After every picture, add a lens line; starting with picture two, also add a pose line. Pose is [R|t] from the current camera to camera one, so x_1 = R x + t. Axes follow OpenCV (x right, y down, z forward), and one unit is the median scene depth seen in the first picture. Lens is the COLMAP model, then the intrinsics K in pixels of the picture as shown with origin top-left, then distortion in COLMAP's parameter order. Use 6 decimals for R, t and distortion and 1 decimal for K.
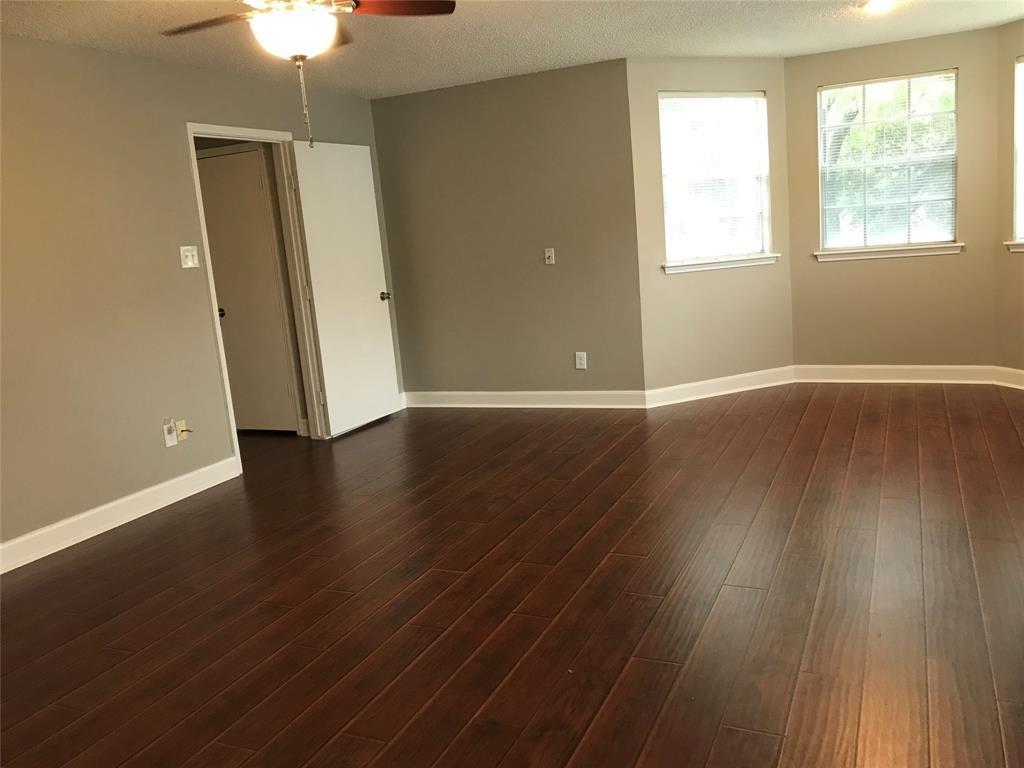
lens RADIAL K [[841.3, 0, 513.1], [0, 841.3, 364.1], [0, 0, 1]] dist [0.059881, -0.070649]
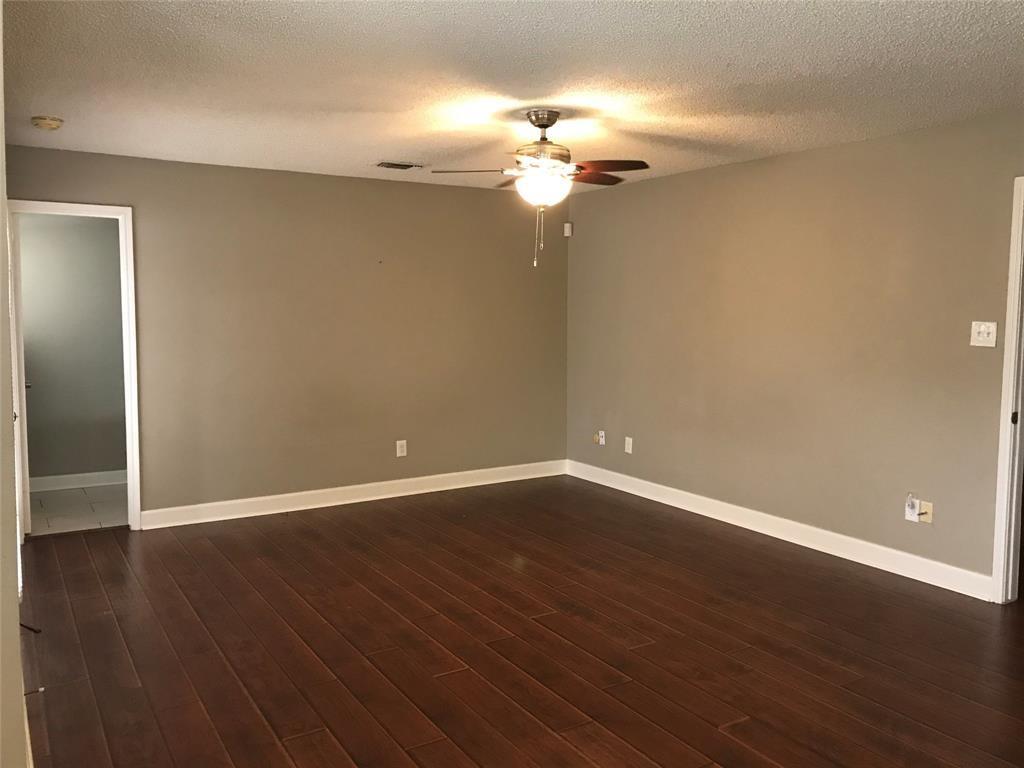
lens RADIAL K [[841.3, 0, 513.1], [0, 841.3, 364.1], [0, 0, 1]] dist [0.059881, -0.070649]
pose [[-0.550522, 0.140962, -0.822834, 0.693422], [-0.088631, 0.970202, 0.225507, -0.284846], [0.830102, 0.197076, -0.521624, 1.207841]]
